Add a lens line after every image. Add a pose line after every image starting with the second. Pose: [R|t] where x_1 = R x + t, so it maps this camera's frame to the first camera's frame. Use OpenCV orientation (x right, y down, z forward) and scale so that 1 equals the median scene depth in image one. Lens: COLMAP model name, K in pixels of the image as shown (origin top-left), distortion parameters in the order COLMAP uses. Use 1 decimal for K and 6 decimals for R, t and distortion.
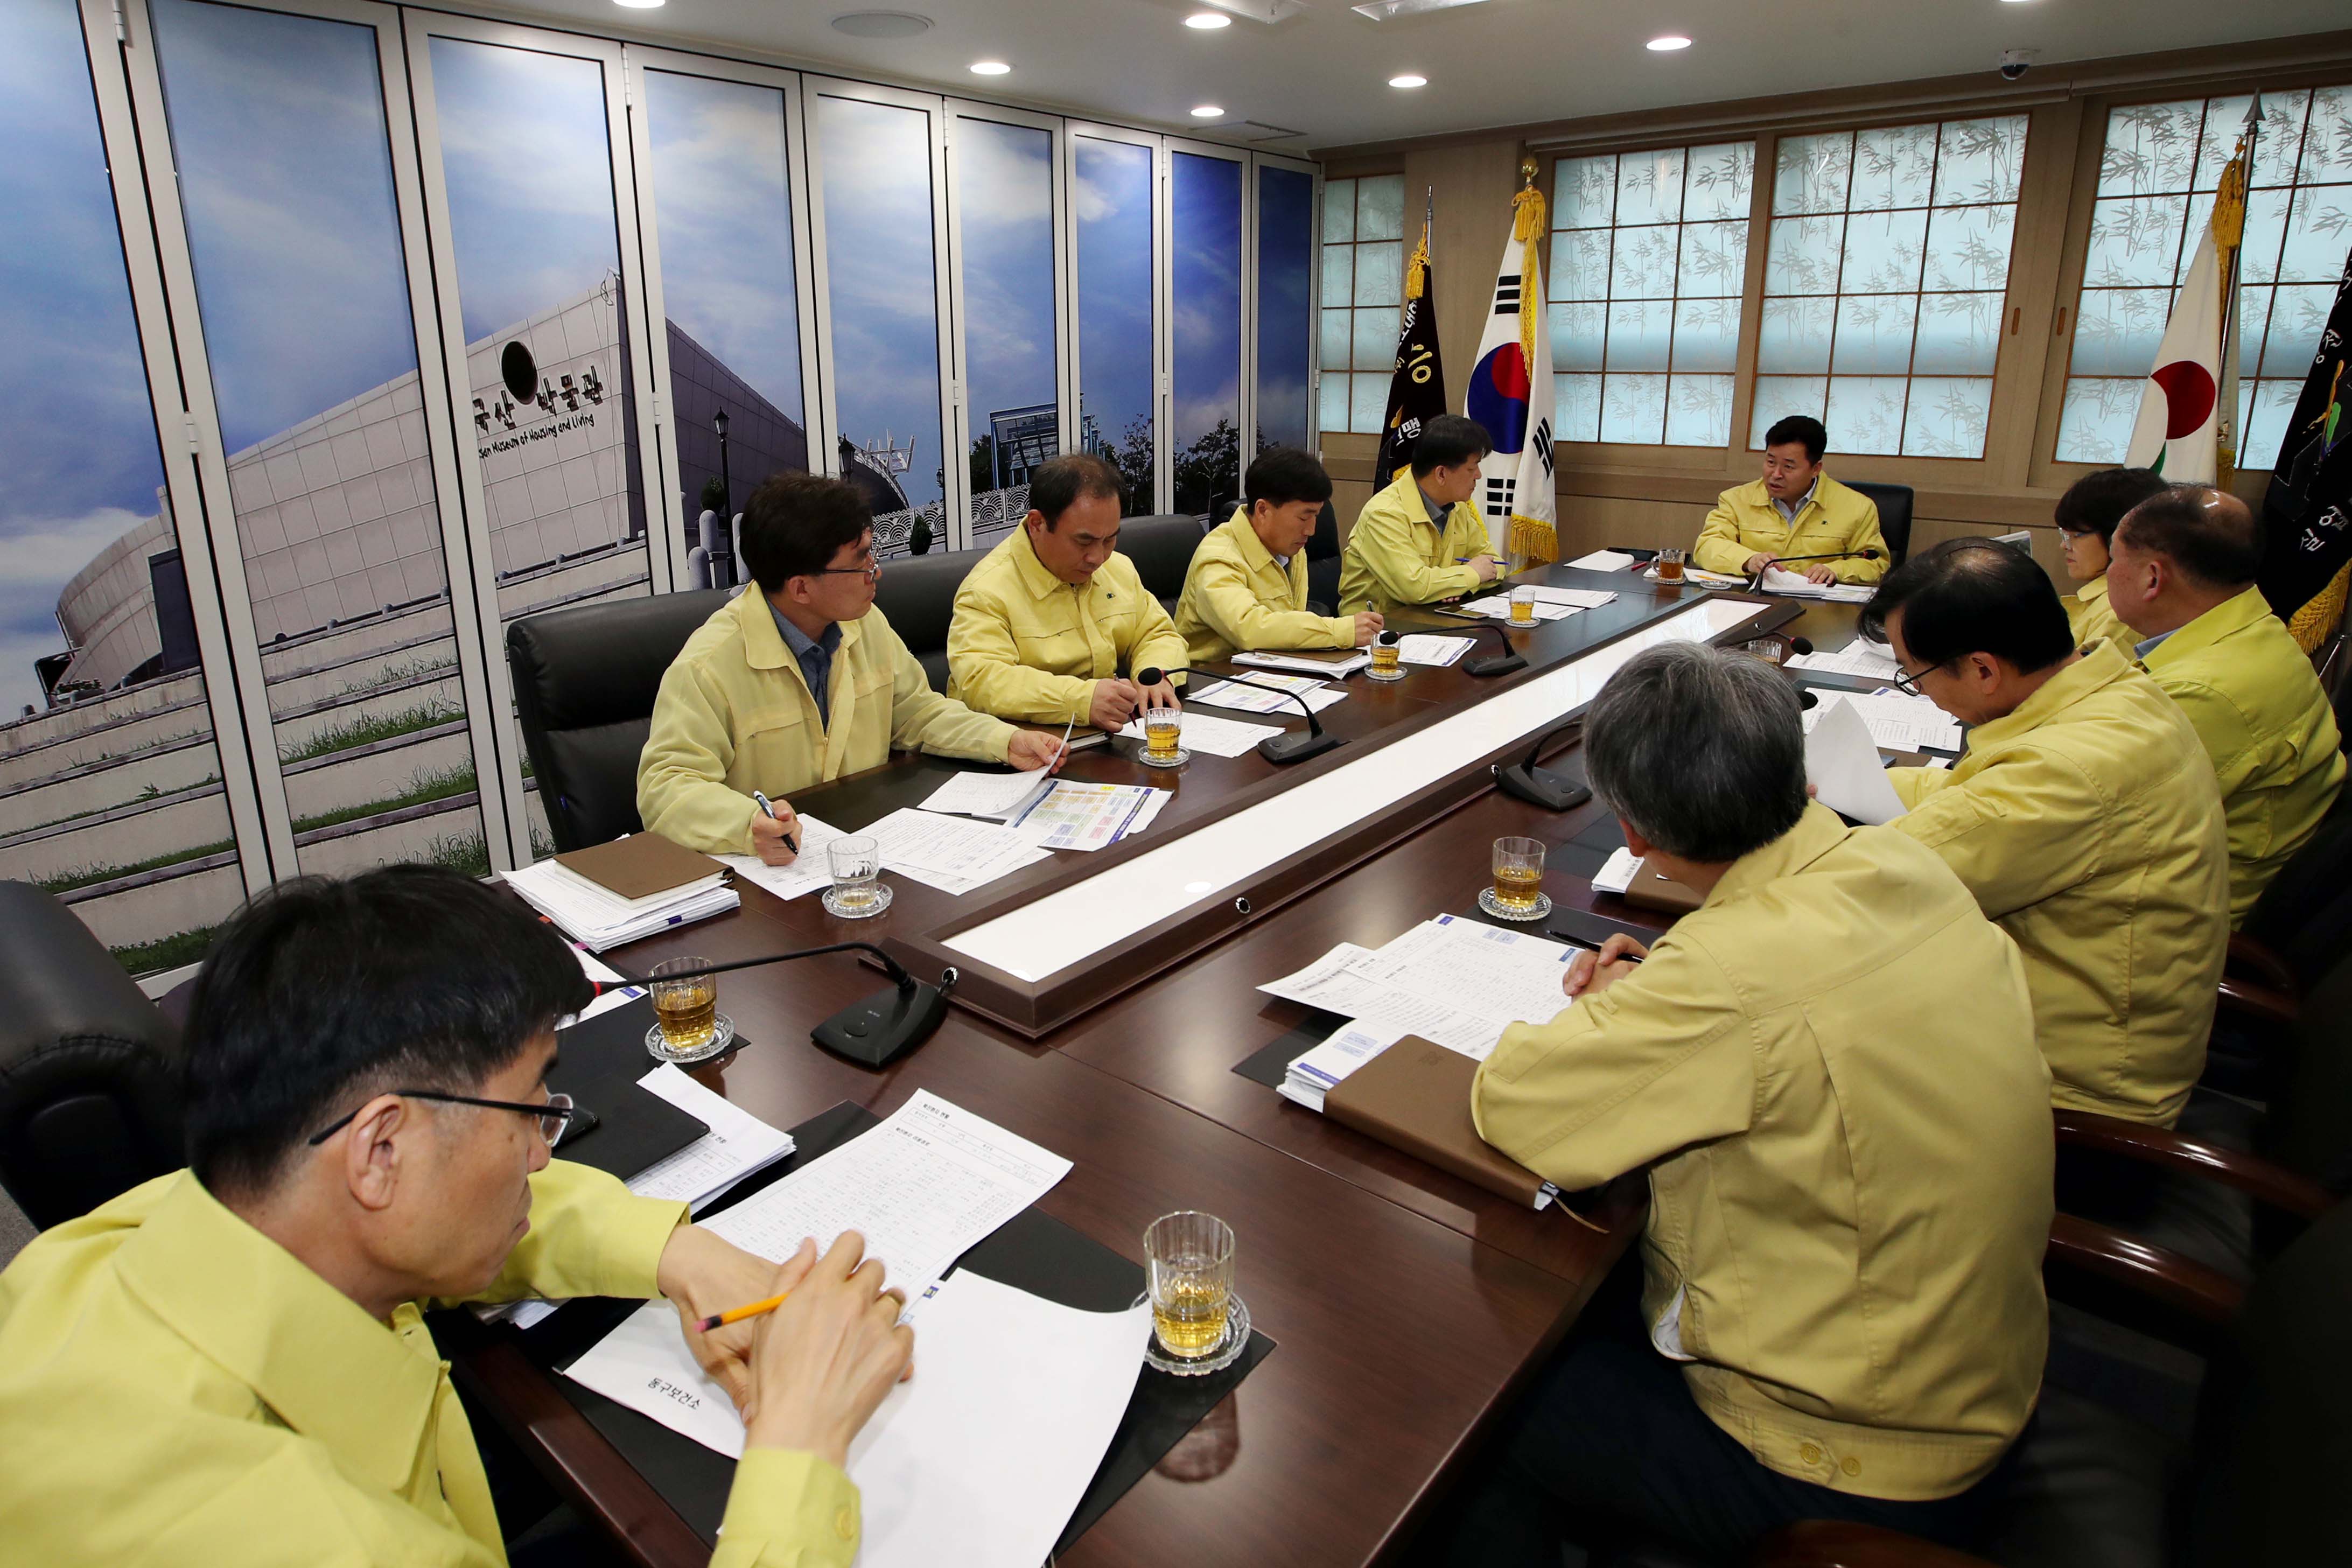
lens RADIAL K [[1296.1, 0, 1152.2], [0, 1296.1, 682.1], [0, 0, 1]] dist [-0.045476, 0.016947]
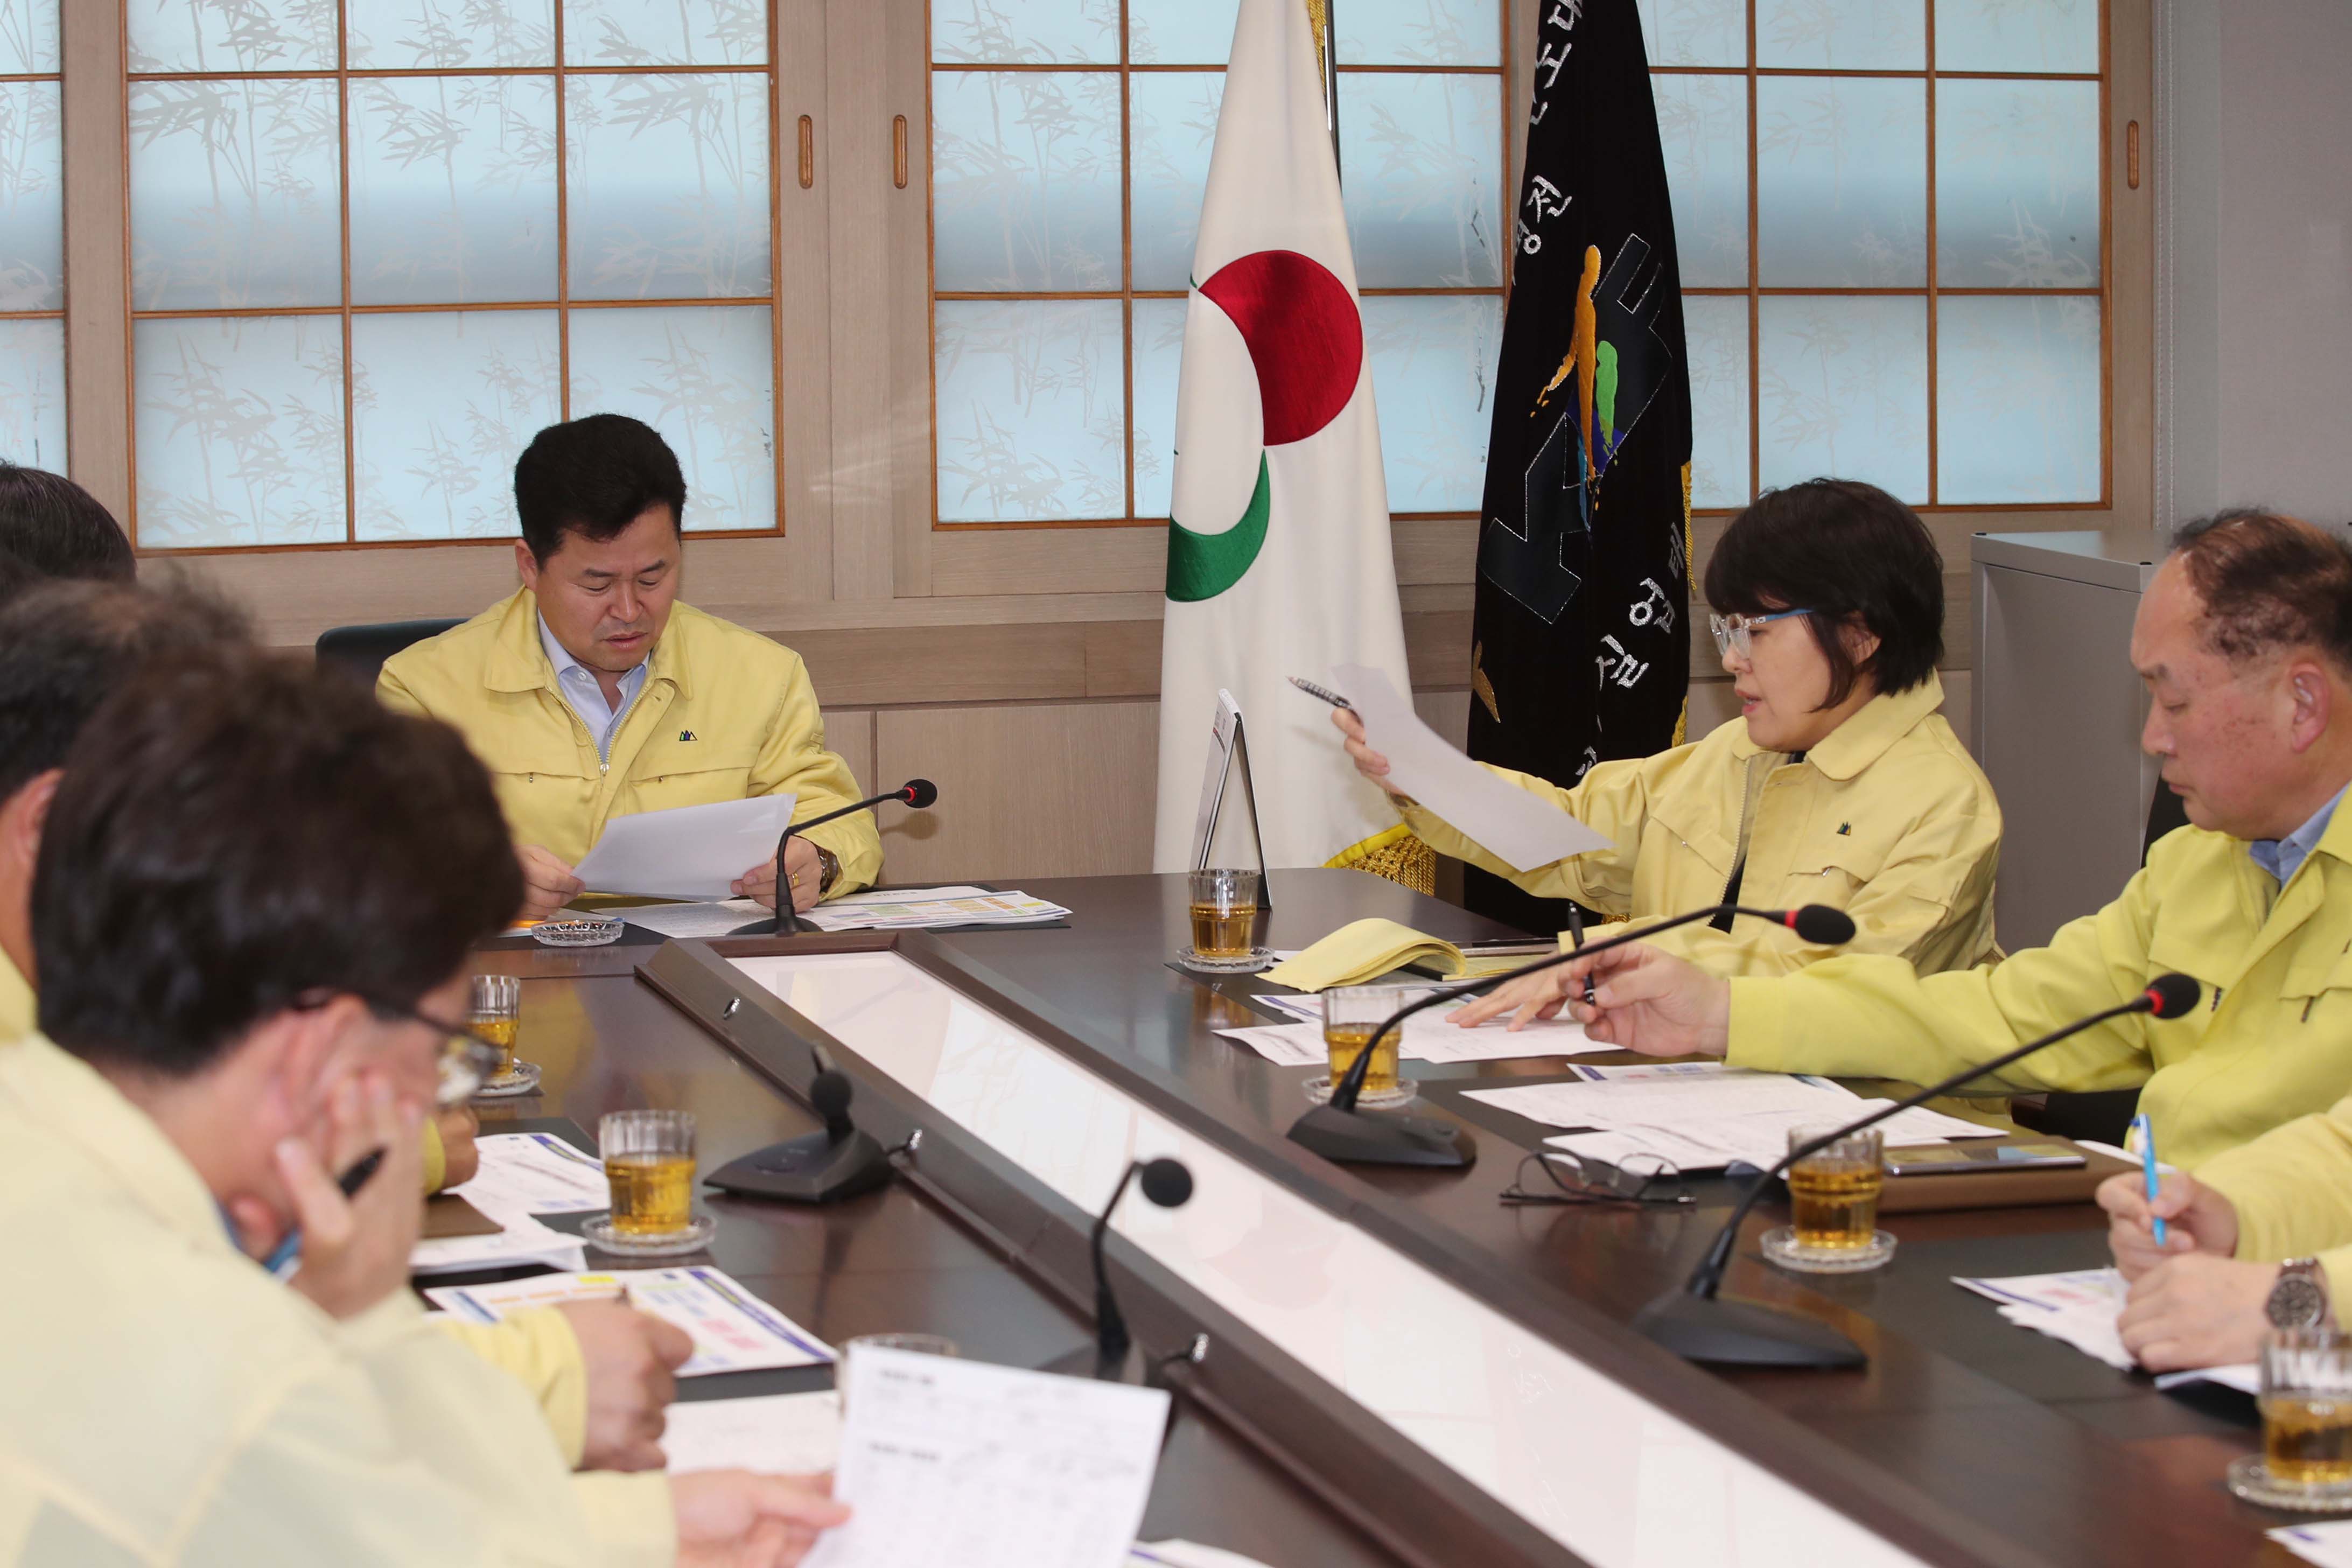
lens RADIAL K [[5066.2, 0, 1170.0], [0, 5066.2, 856.0], [0, 0, 1]] dist [-0.327265, 0.285133]
pose [[0.566950, -0.096131, 0.818124, -0.423122], [0.203761, 0.978670, -0.026209, -0.027544], [-0.798154, 0.181561, 0.574445, 0.125750]]
